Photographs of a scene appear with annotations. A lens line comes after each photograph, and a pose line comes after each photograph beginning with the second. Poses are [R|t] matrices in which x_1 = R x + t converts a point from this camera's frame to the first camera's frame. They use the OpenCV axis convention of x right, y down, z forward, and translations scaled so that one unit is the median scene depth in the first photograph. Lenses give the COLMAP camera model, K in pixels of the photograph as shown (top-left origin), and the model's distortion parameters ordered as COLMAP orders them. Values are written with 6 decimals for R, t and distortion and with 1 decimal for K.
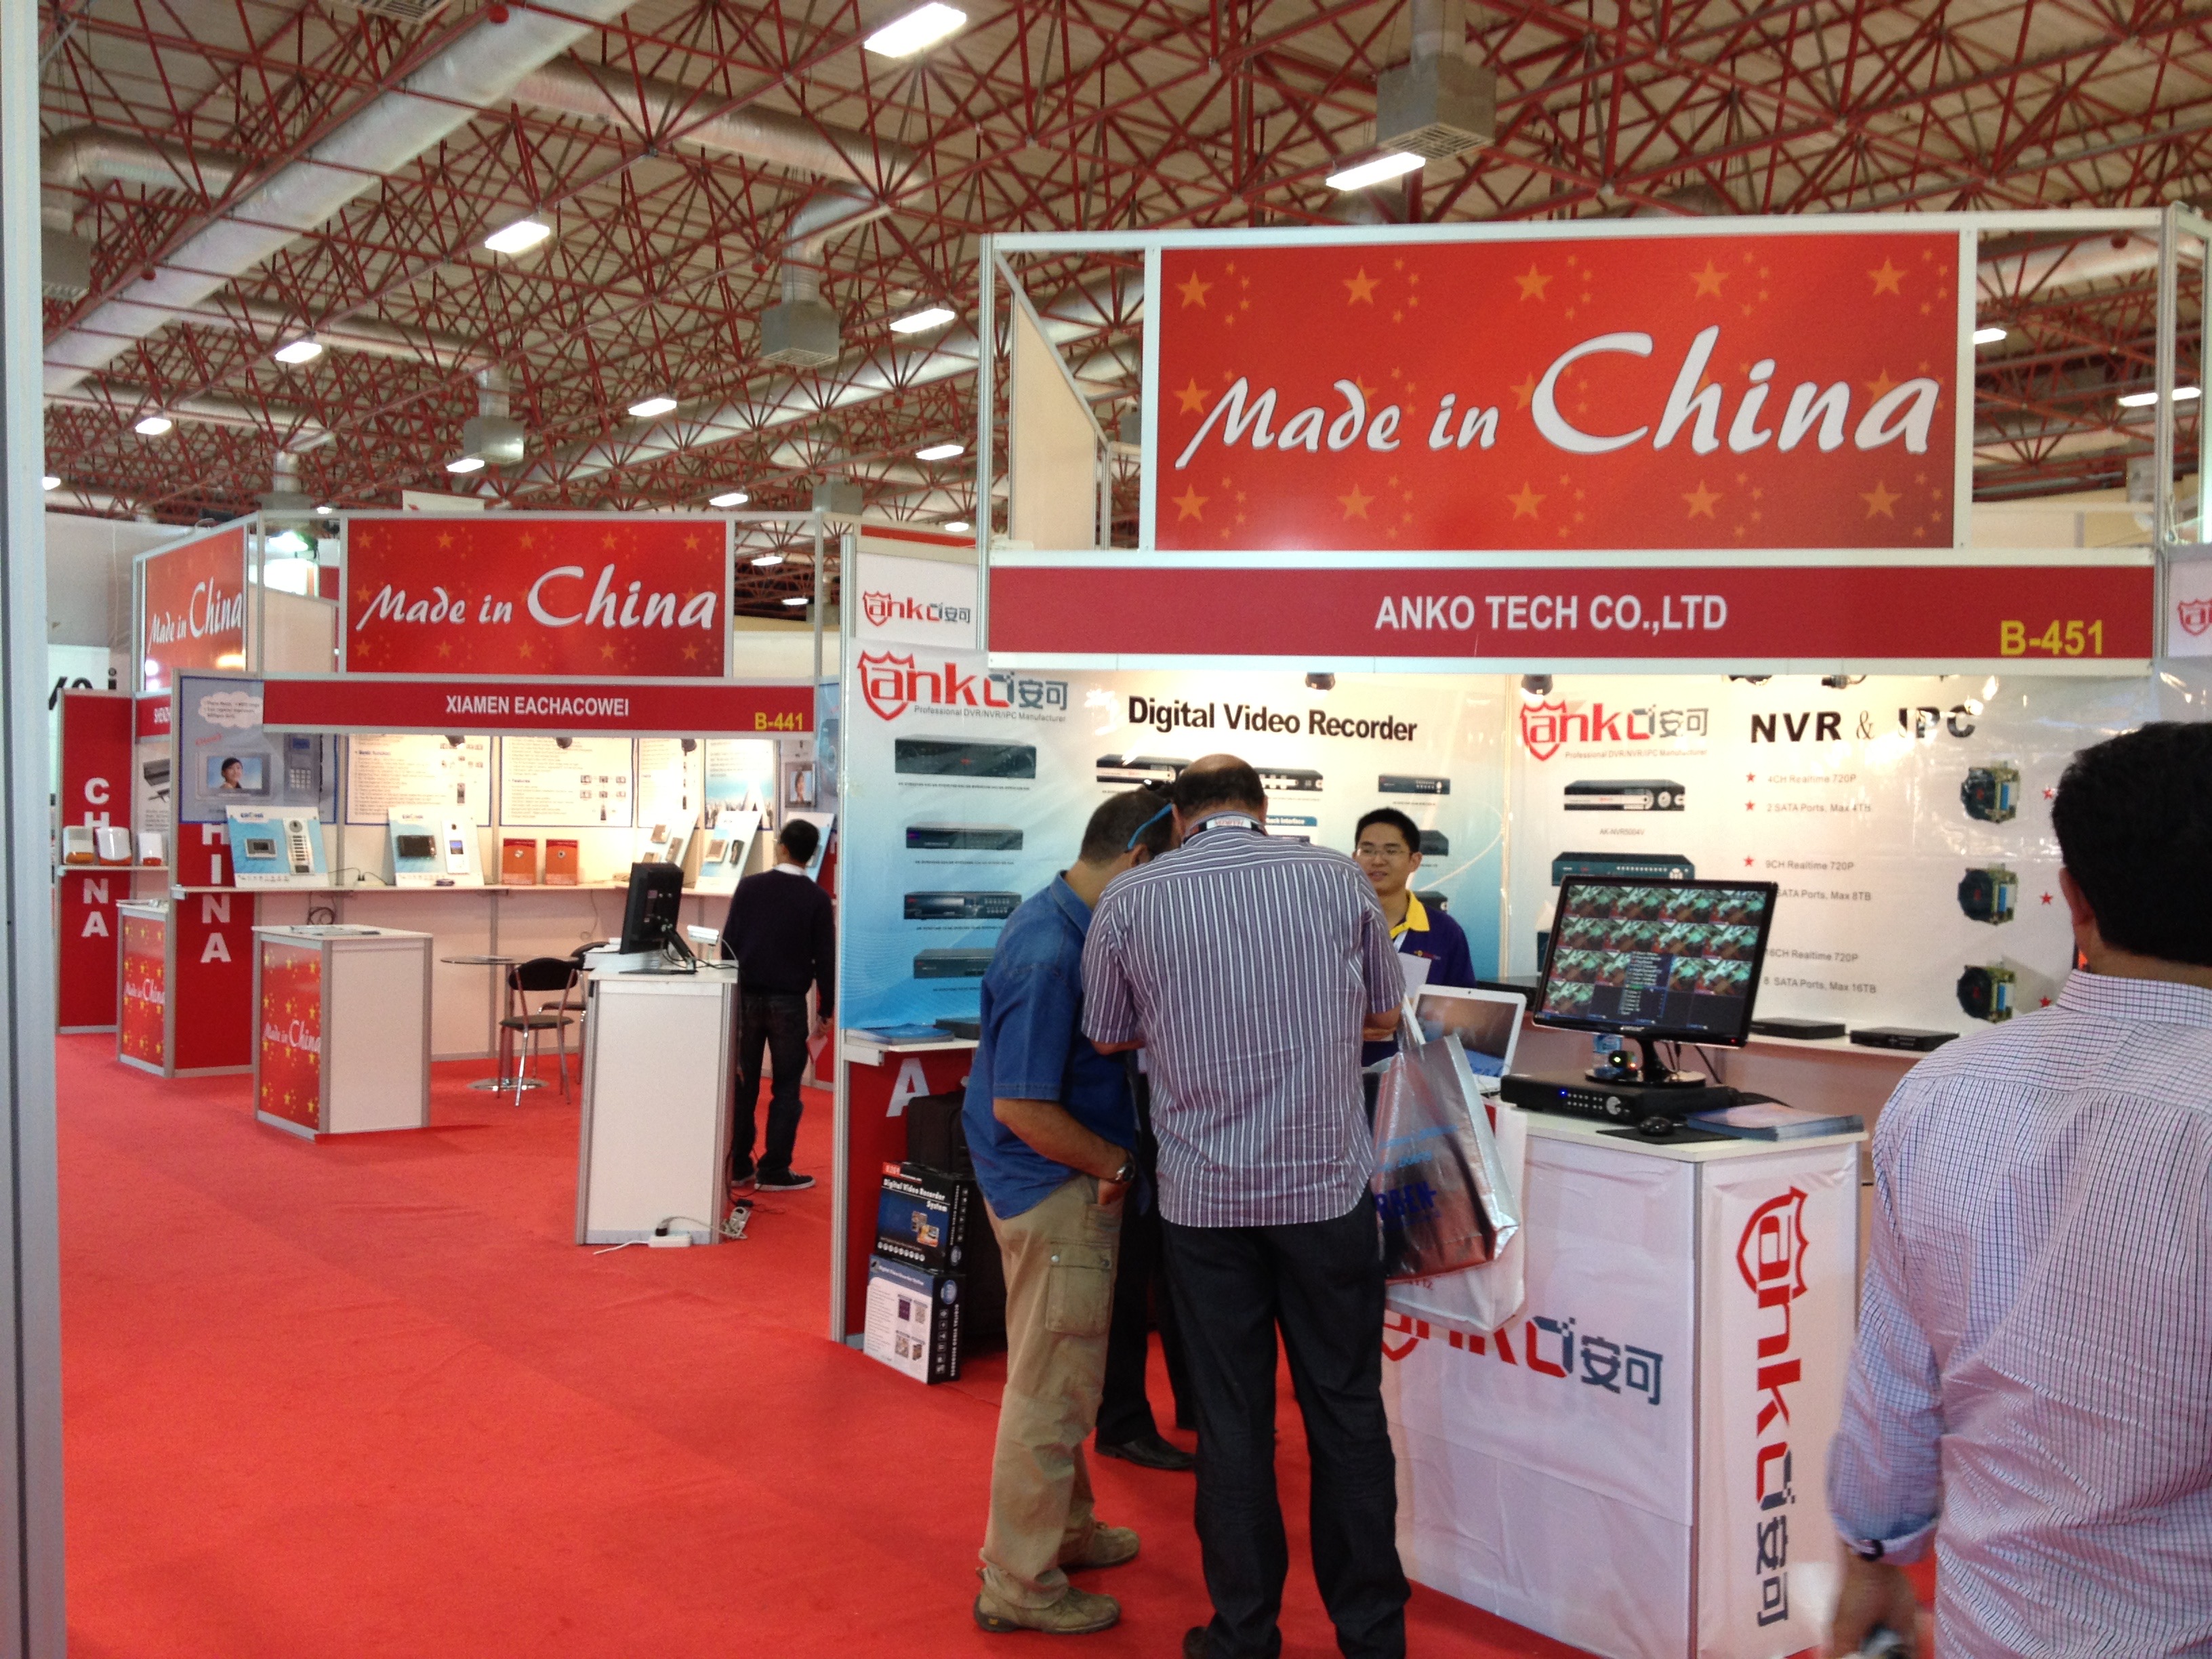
lens RADIAL K [[1989.6, 0, 1106.0], [0, 1989.6, 829.5], [0, 0, 1]] dist [0.034832, 0.001006]
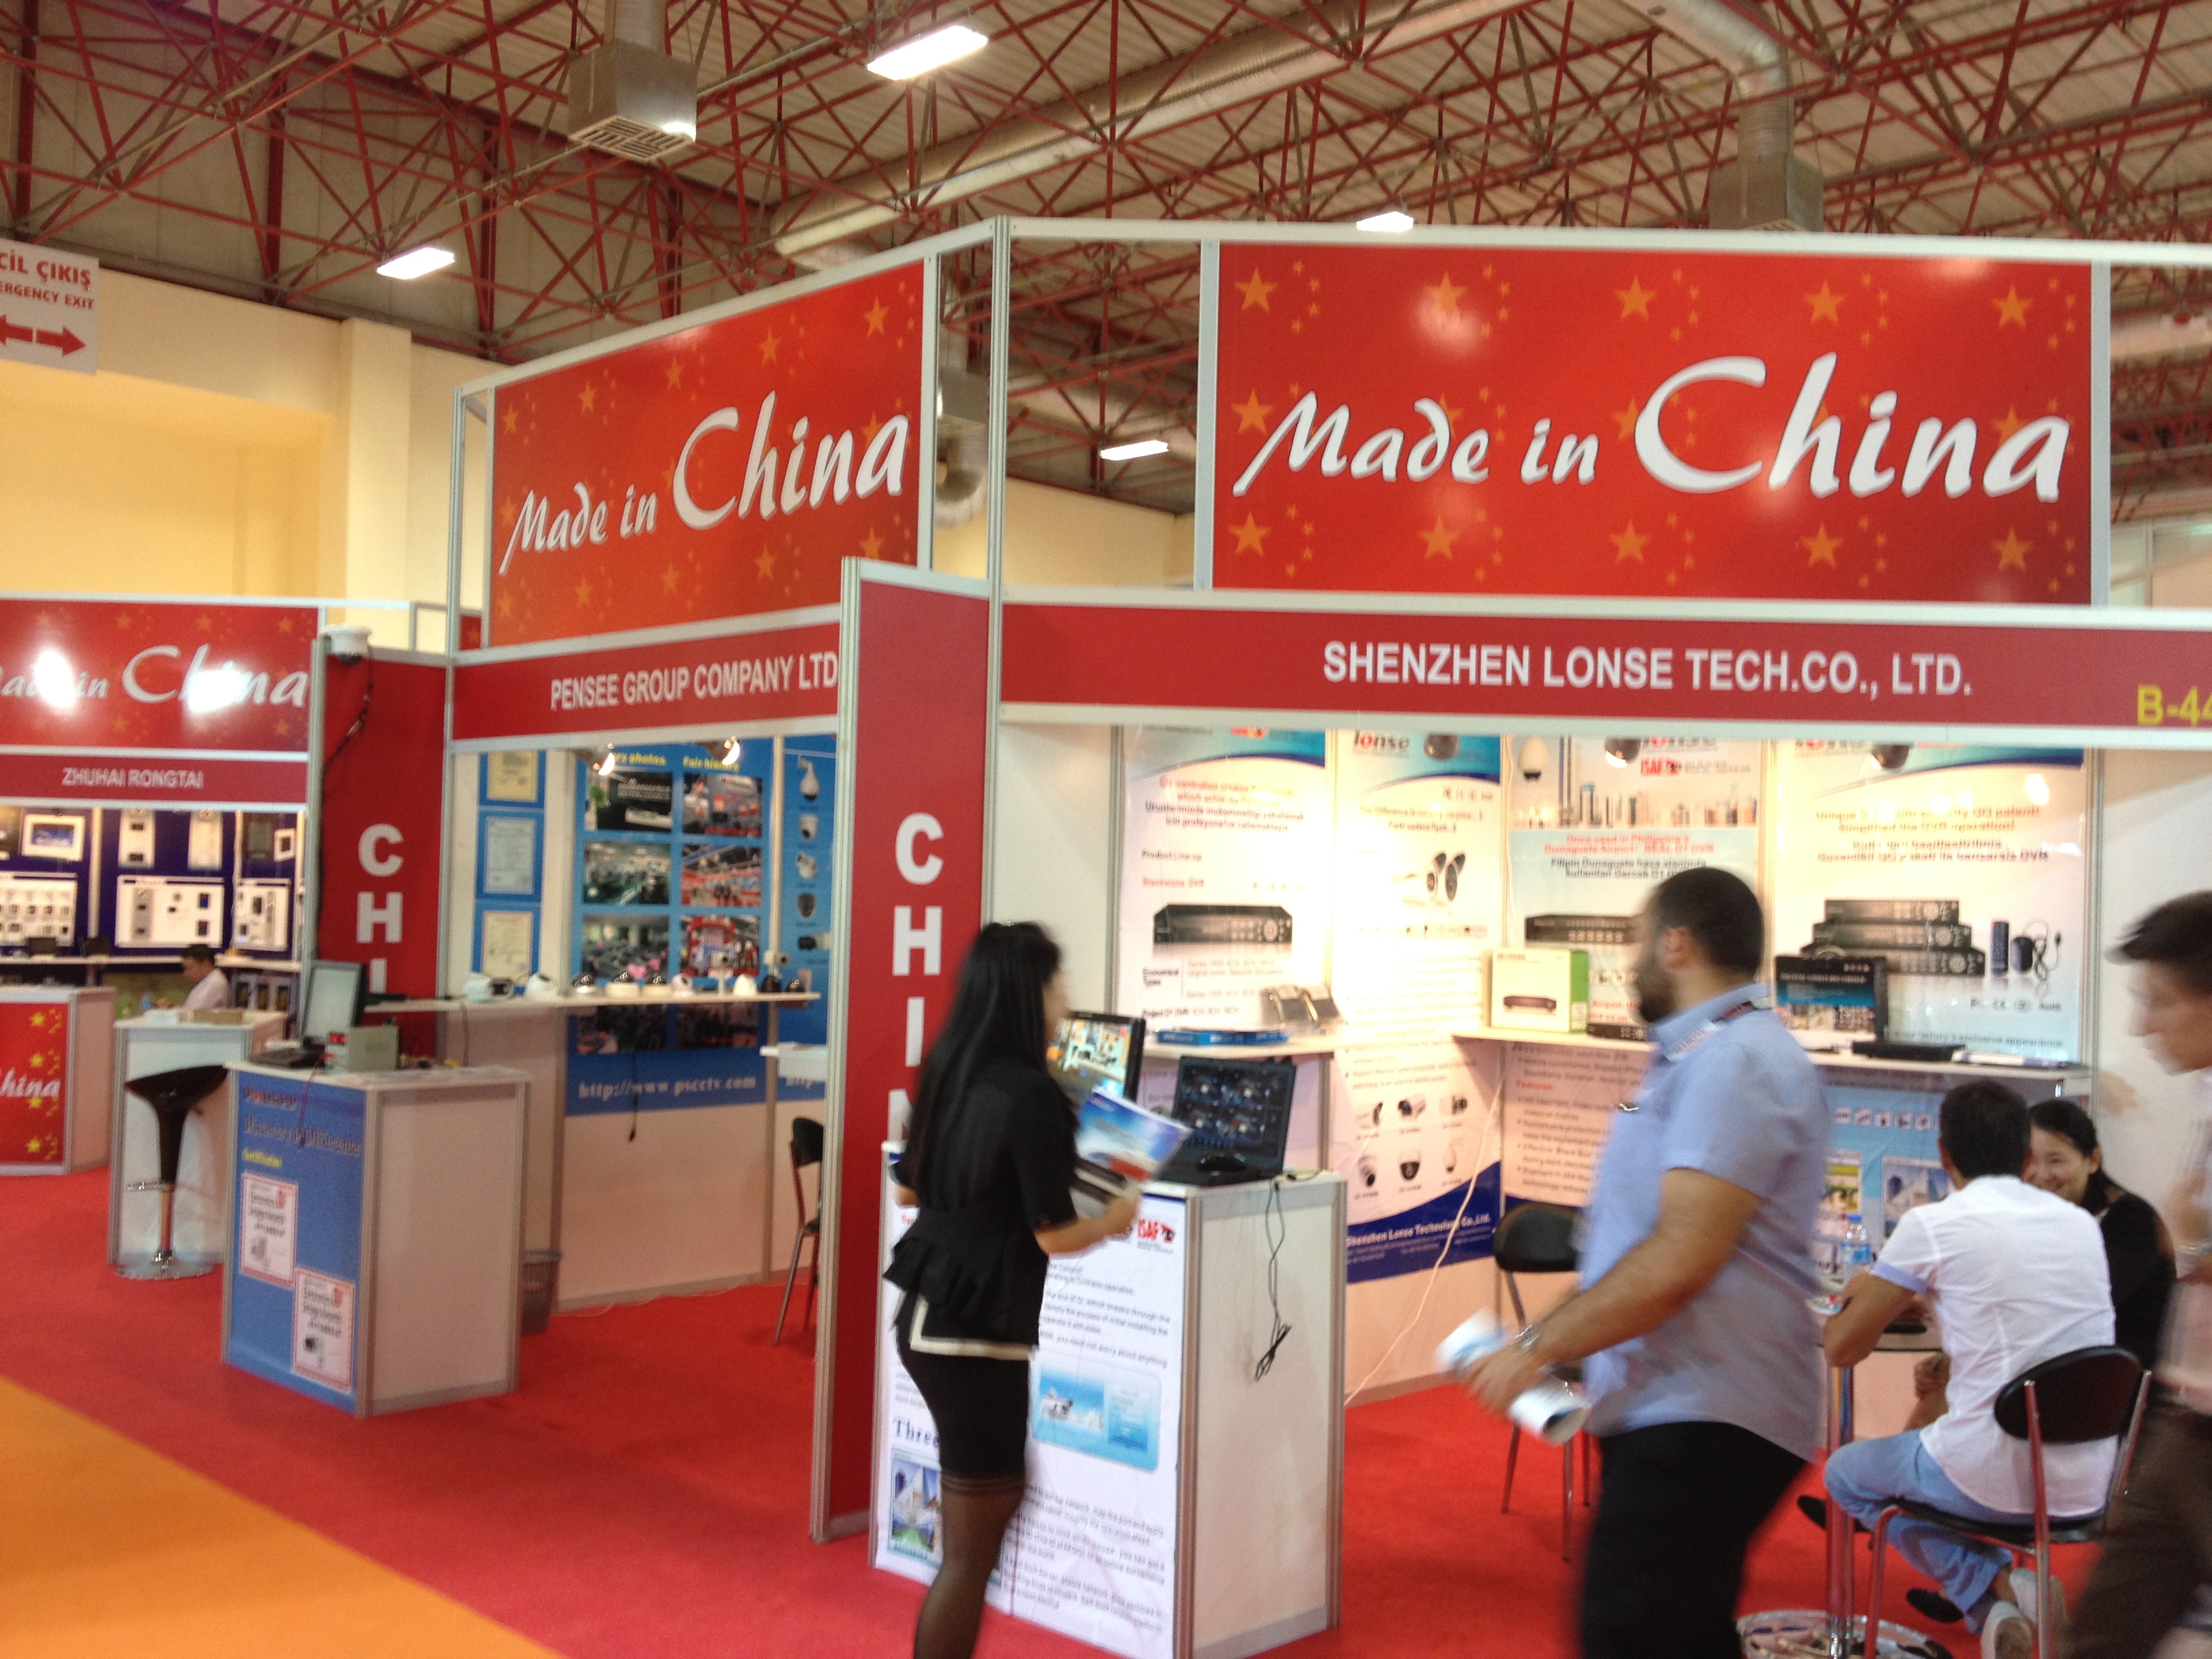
lens RADIAL K [[1989.6, 0, 1106.0], [0, 1989.6, 829.5], [0, 0, 1]] dist [0.034832, 0.001006]
pose [[0.992707, 0.009574, 0.120168, -0.125450], [-0.004982, 0.999248, -0.038455, -0.002057], [-0.120446, 0.037575, 0.992009, 0.155508]]
